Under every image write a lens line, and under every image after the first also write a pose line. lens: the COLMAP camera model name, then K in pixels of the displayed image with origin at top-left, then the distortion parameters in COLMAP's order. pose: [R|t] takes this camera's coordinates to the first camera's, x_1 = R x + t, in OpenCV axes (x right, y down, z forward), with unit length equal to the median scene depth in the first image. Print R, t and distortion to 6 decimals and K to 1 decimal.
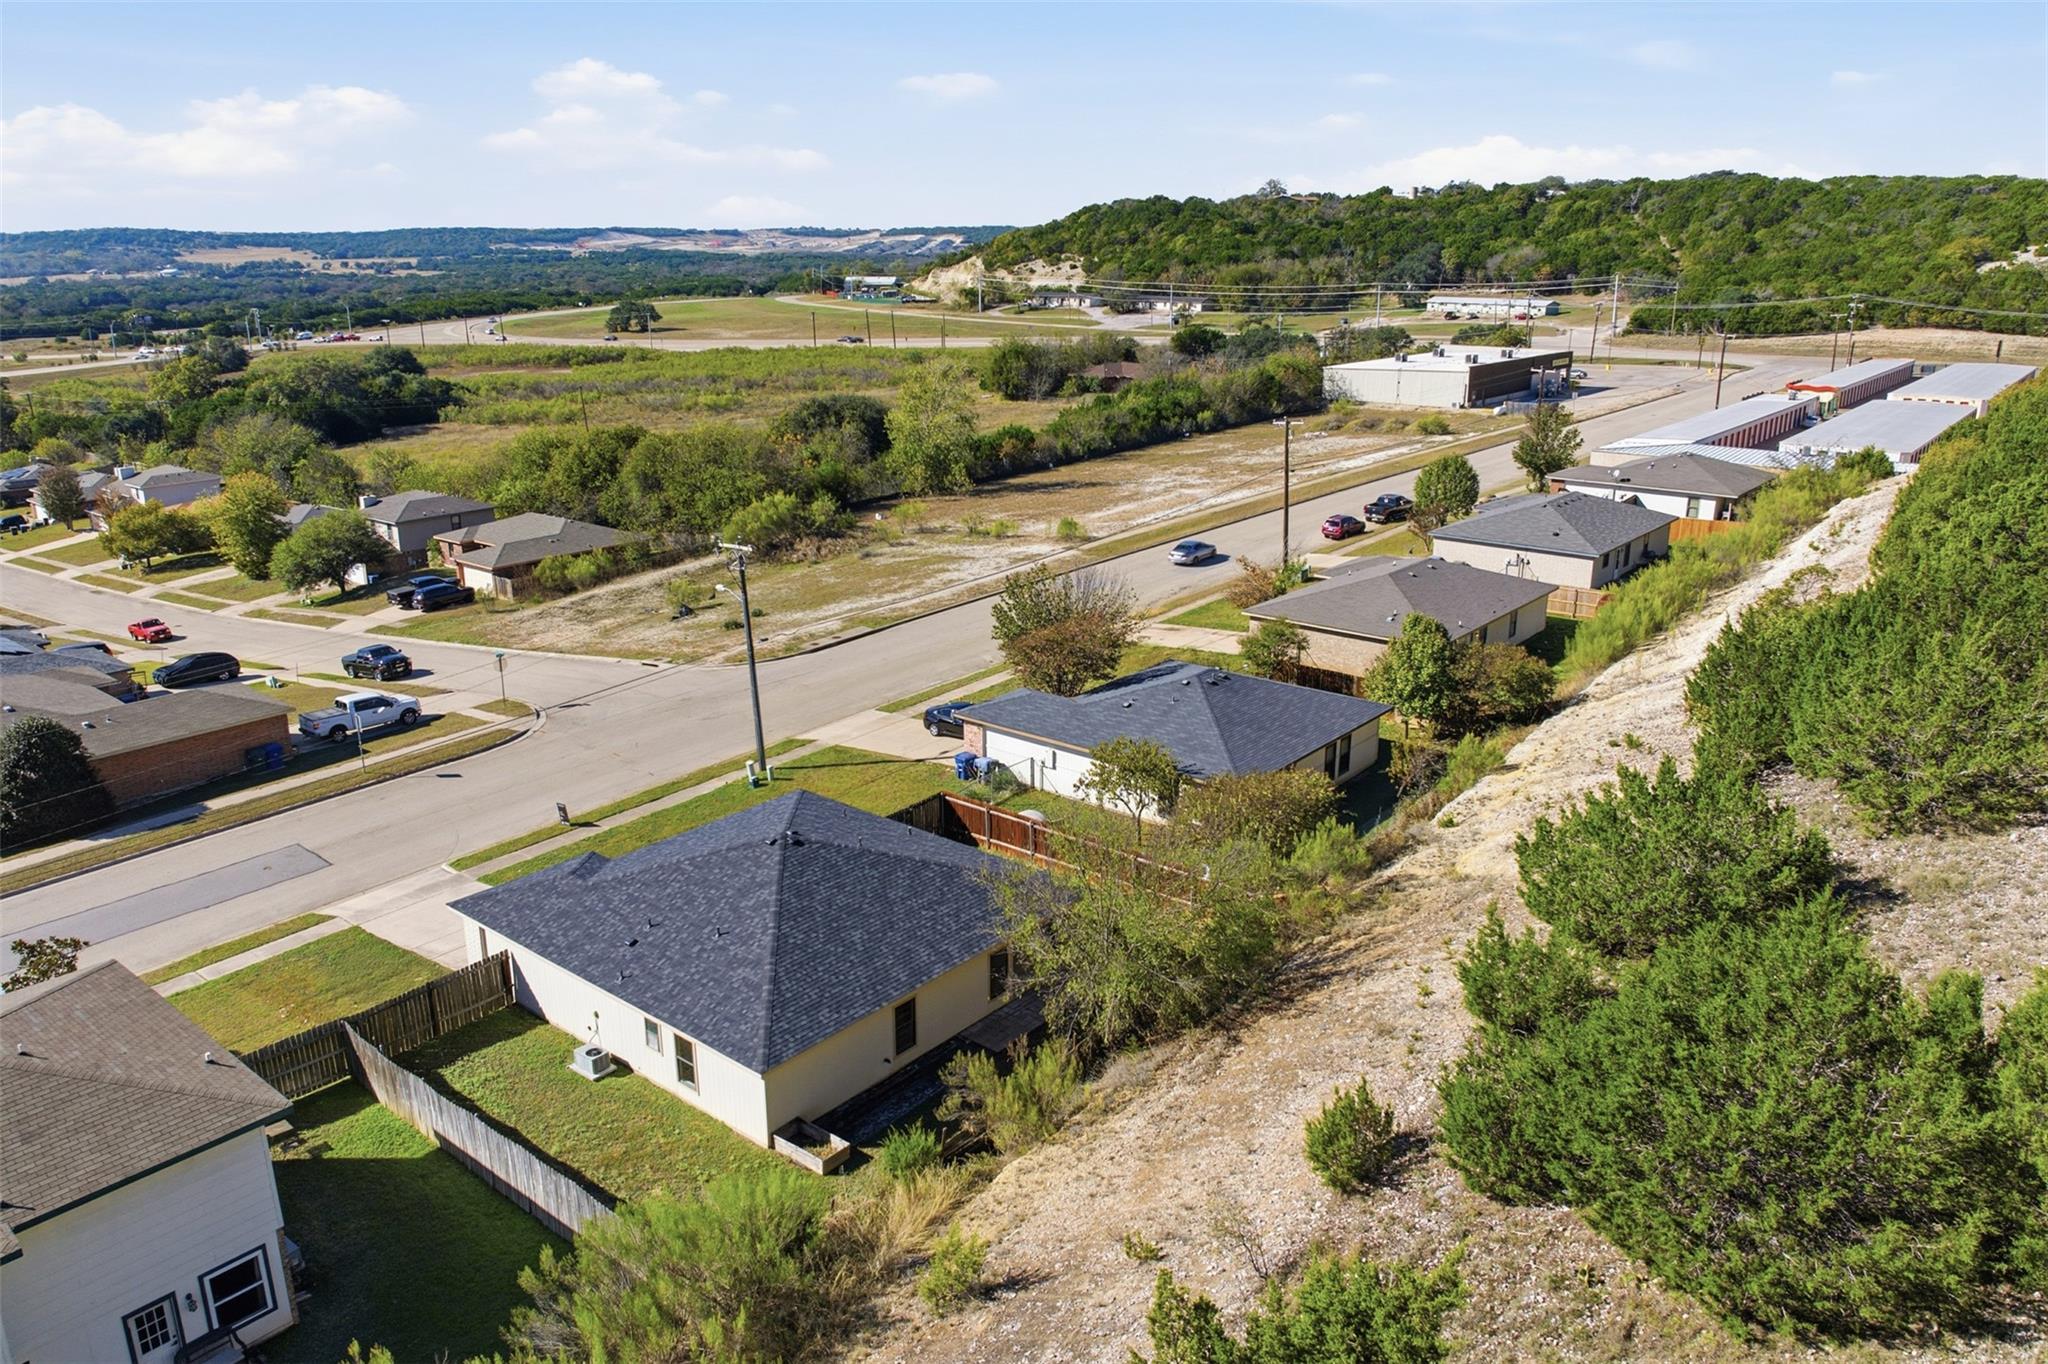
lens RADIAL K [[1427.3, 0, 1048.7], [0, 1427.3, 681.7], [0, 0, 1]] dist [-0.054012, 0.010647]
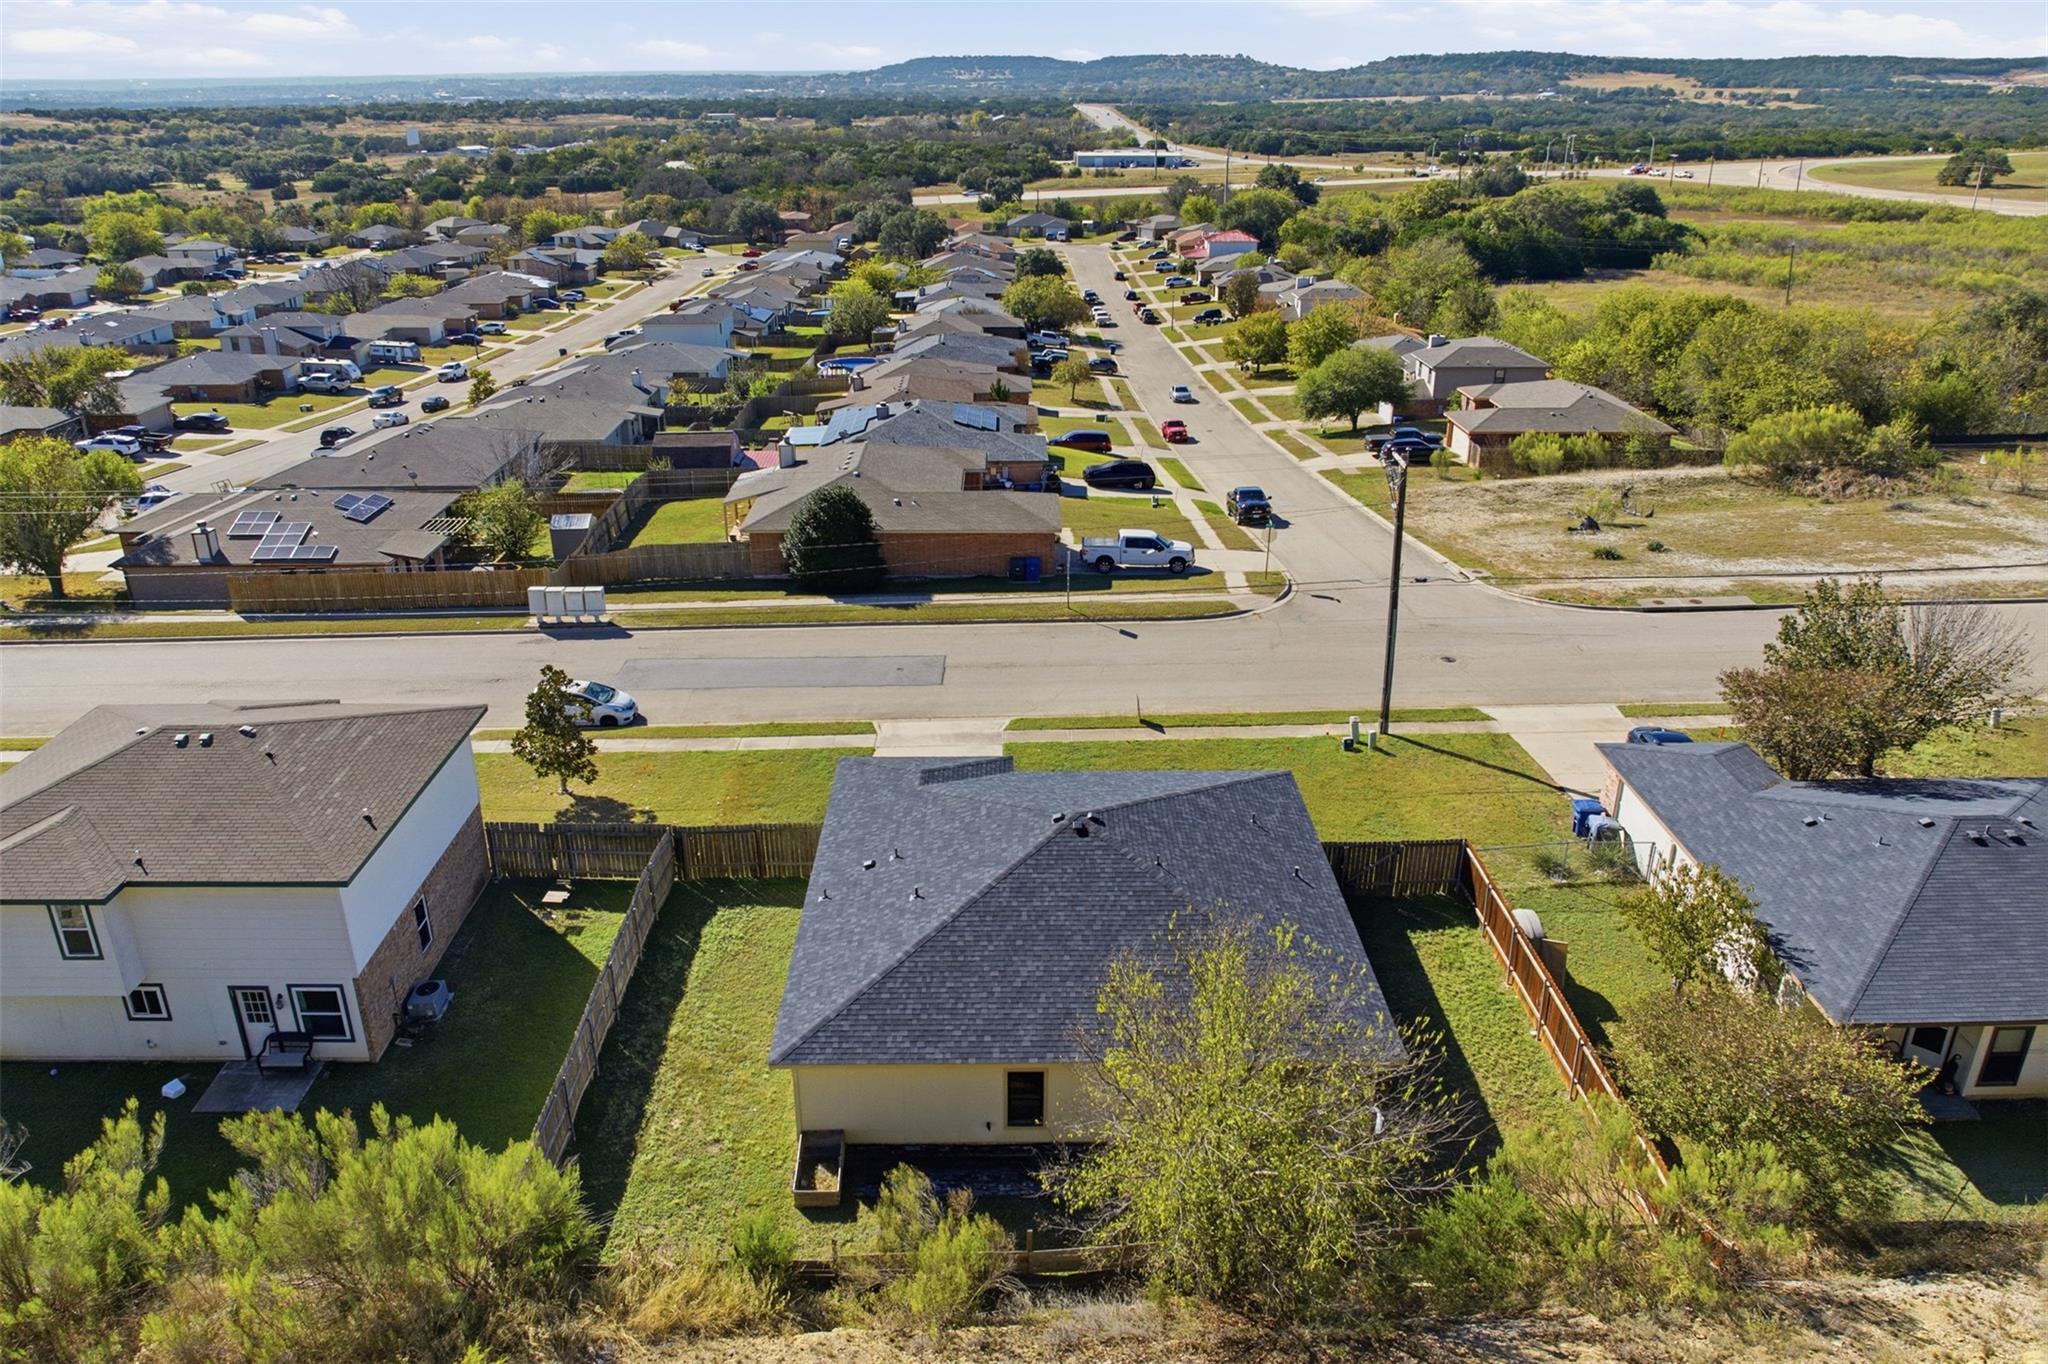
lens RADIAL K [[1392.9, 0, 1033.9], [0, 1392.9, 736.0], [0, 0, 1]] dist [-0.060373, 0.029045]
pose [[0.636661, 0.331534, -0.696238, 0.120684], [-0.222636, 0.943442, 0.245663, -0.046281], [0.738306, -0.001396, 0.674465, 0.149011]]
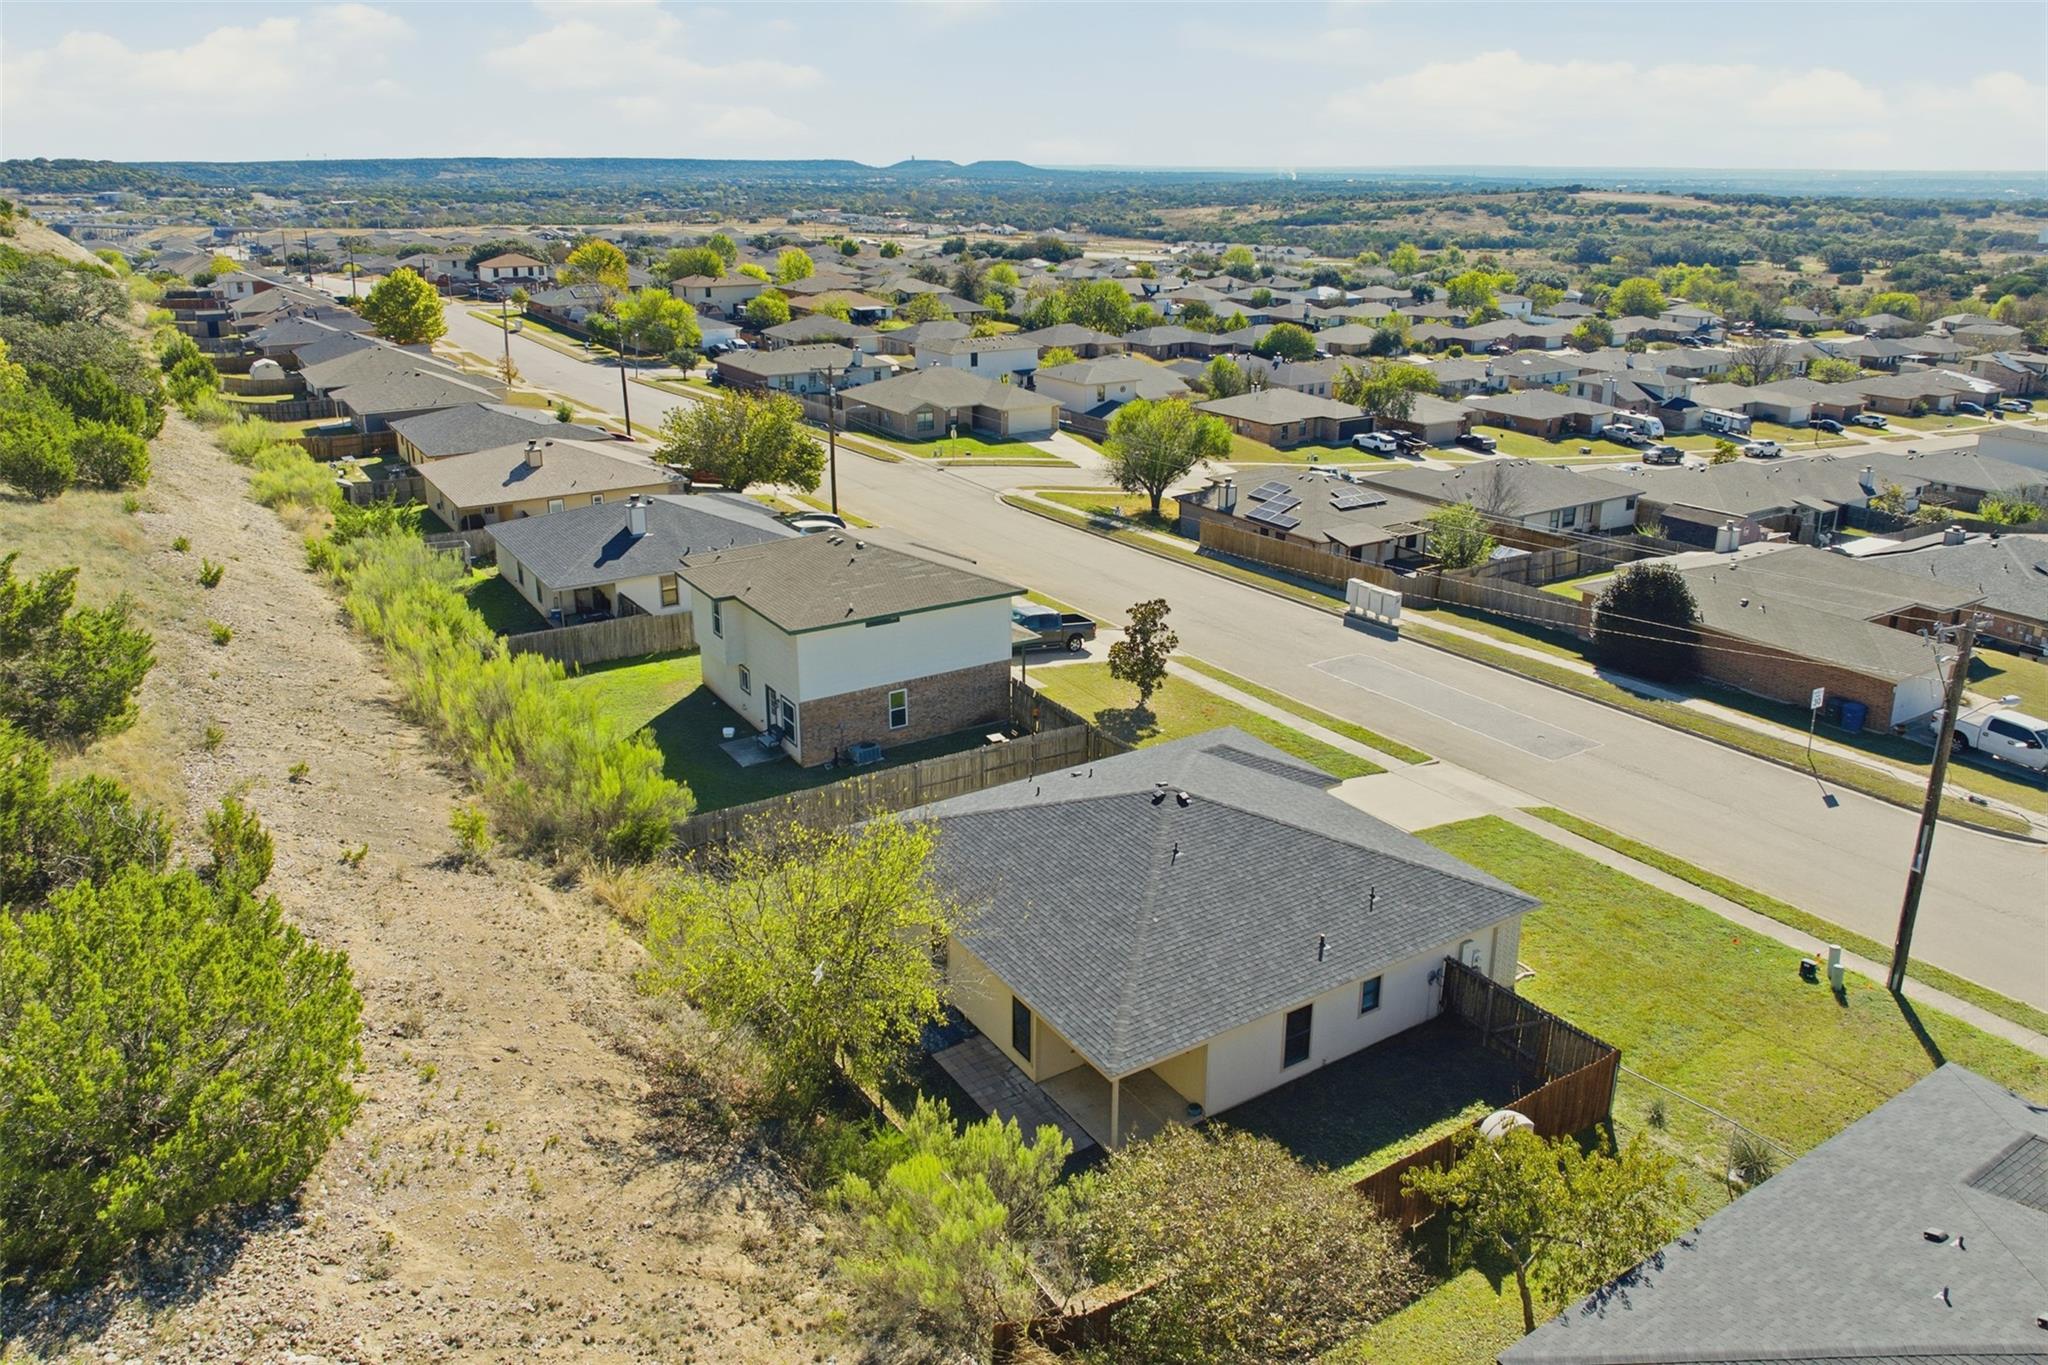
lens RADIAL K [[1427.3, 0, 1048.7], [0, 1427.3, 682.2], [0, 0, 1]] dist [-0.054012, 0.010647]
pose [[-0.334099, 0.316889, -0.887670, 0.208909], [-0.267343, 0.871248, 0.411649, -0.102546], [0.903828, 0.374844, -0.206365, 0.375545]]
